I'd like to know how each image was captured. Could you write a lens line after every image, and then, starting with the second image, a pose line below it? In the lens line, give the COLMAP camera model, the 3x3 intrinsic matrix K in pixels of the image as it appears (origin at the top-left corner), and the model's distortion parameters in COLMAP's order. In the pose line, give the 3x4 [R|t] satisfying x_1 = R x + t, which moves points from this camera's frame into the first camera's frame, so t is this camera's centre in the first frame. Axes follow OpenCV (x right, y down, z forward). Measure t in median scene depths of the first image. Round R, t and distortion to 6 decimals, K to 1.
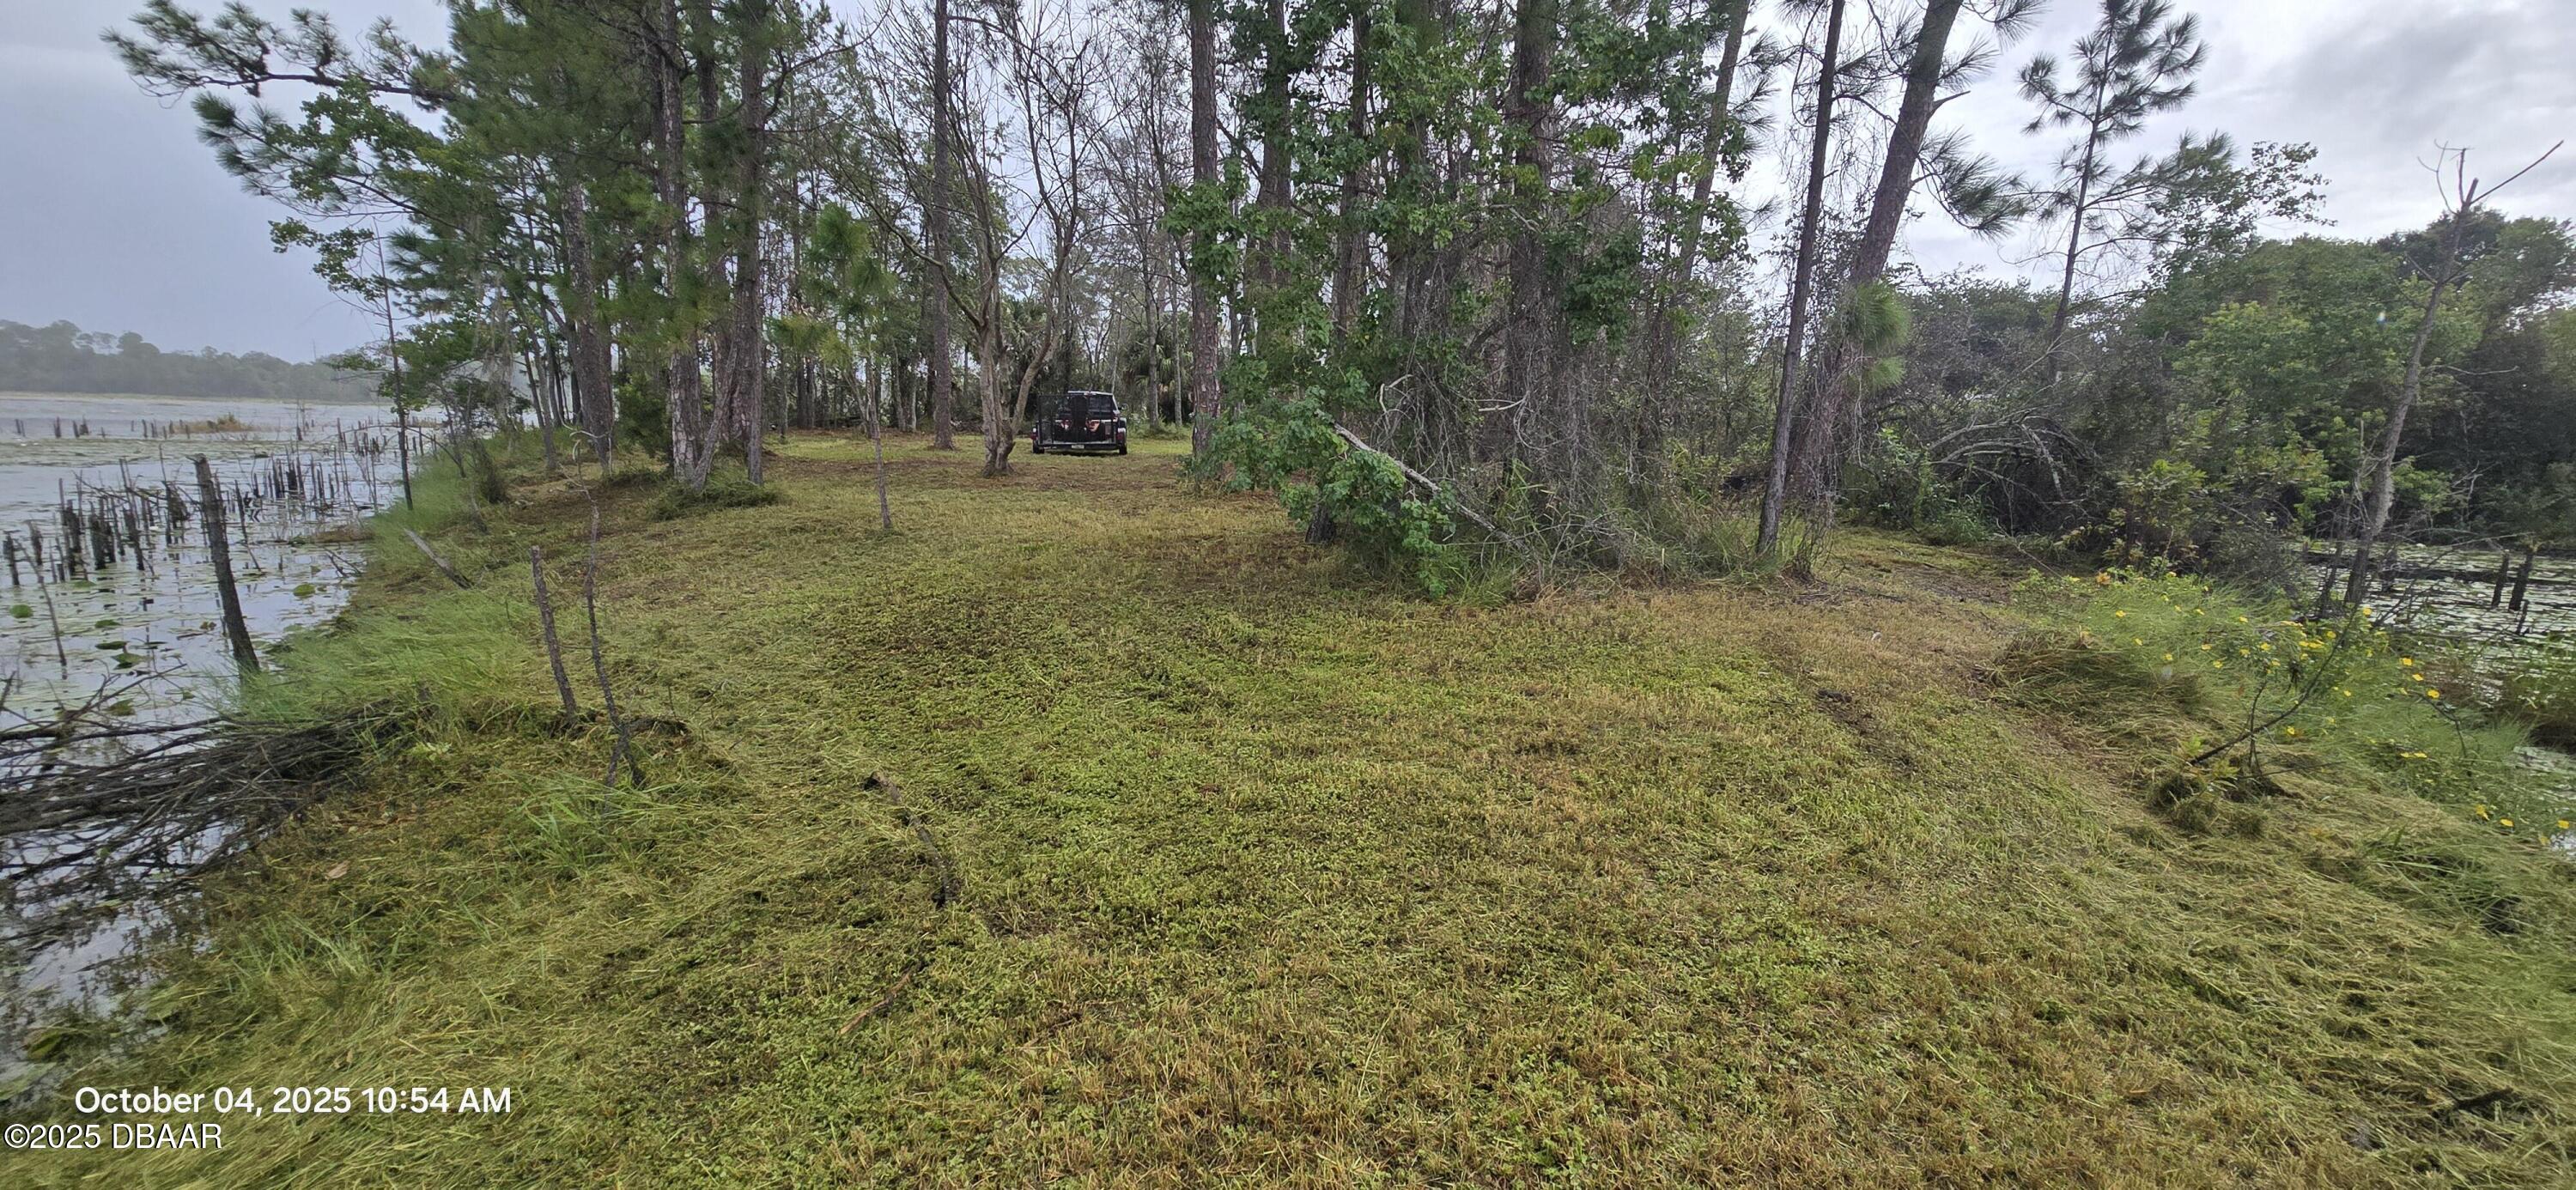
lens RADIAL K [[1028.2, 0, 1289.6], [0, 1028.2, 584.6], [0, 0, 1]] dist [-0.000538, 0.000006]
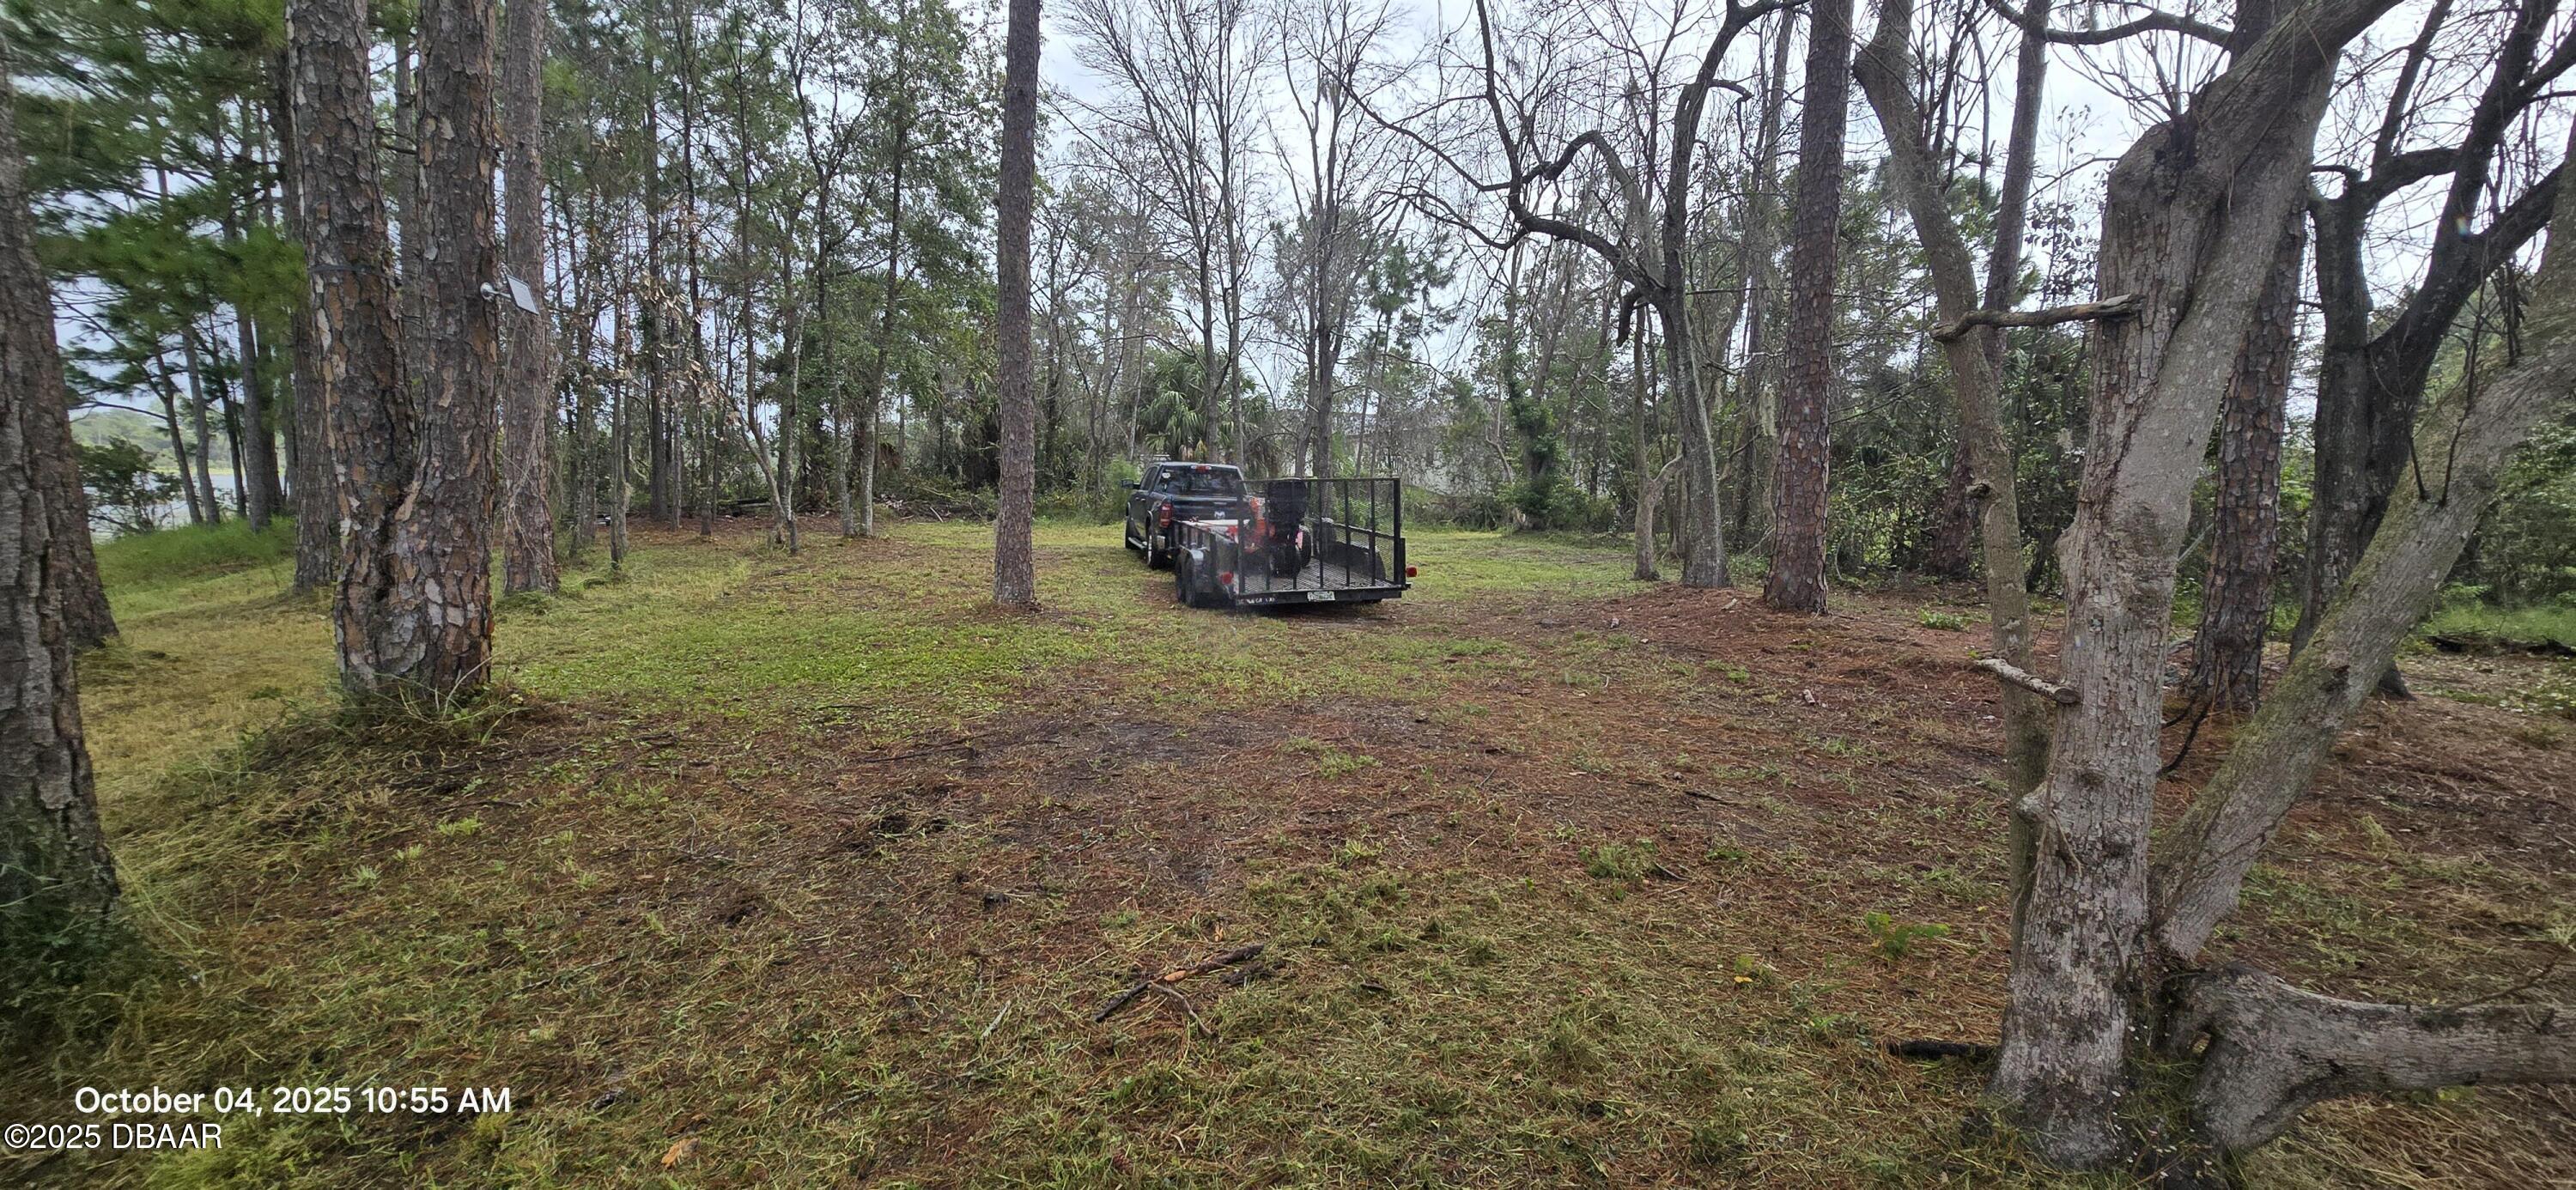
lens RADIAL K [[1028.2, 0, 1289.6], [0, 1028.2, 584.6], [0, 0, 1]] dist [-0.000538, 0.000006]
pose [[0.994317, -0.018009, 0.104923, -0.375268], [0.023577, 0.998365, -0.052073, -0.169258], [-0.103813, 0.054251, 0.993116, 0.812407]]
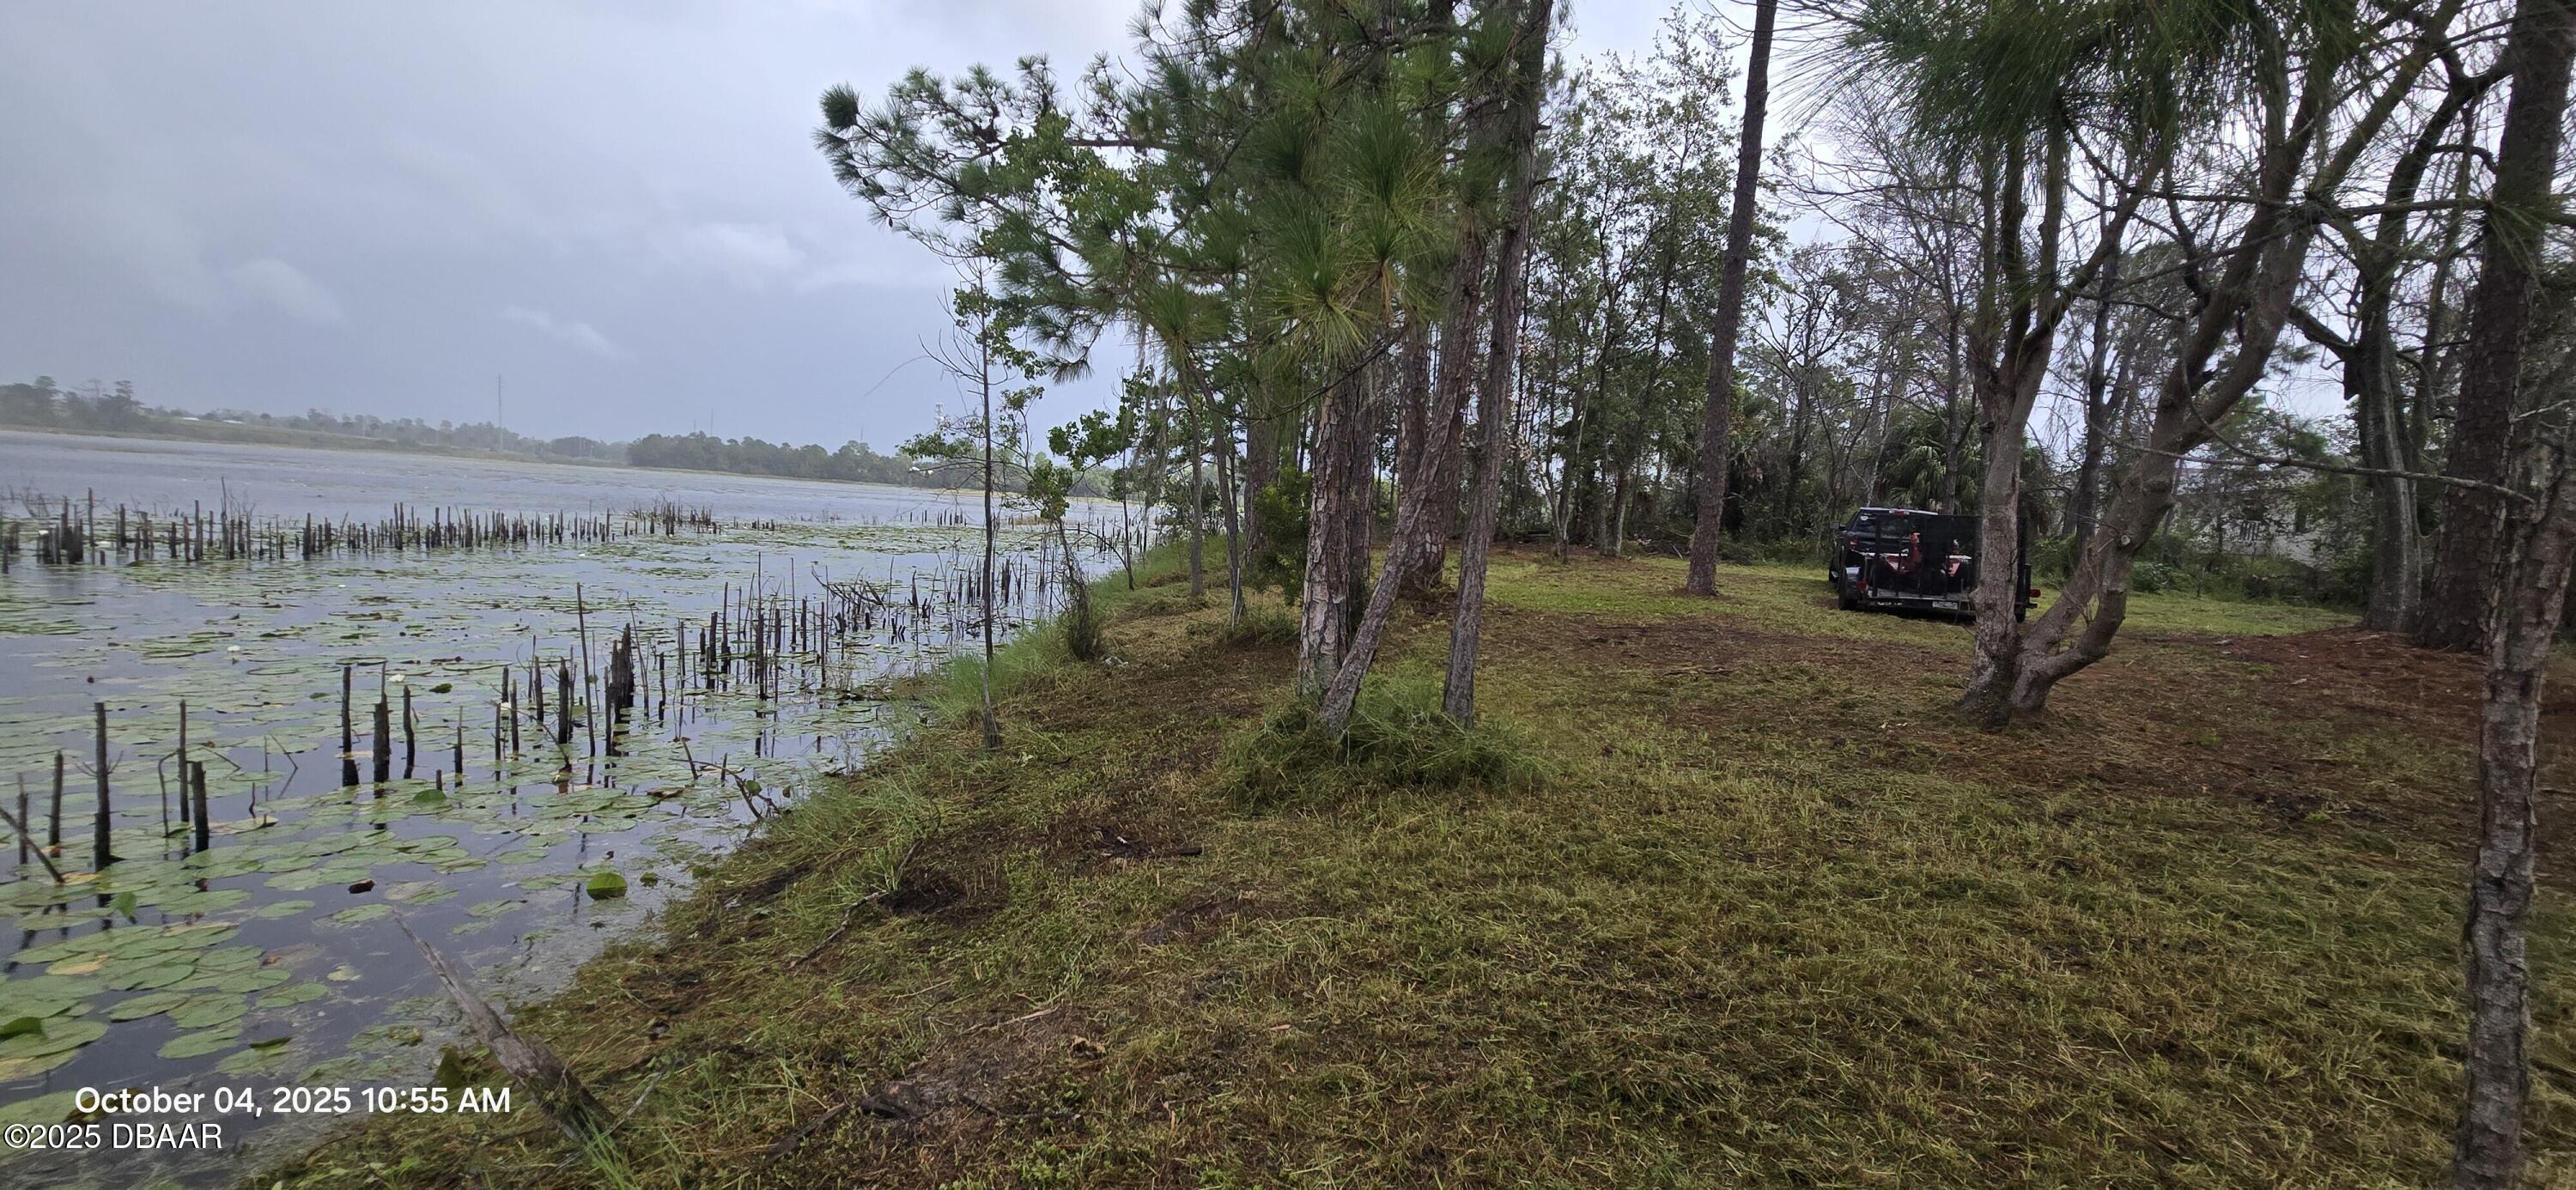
lens RADIAL K [[1028.2, 0, 1289.6], [0, 1028.2, 584.6], [0, 0, 1]] dist [-0.000538, 0.000006]
pose [[0.823406, 0.065008, -0.563717, -0.246609], [-0.124658, 0.989872, -0.067931, -0.082123], [0.553591, 0.126207, 0.823170, 0.440009]]
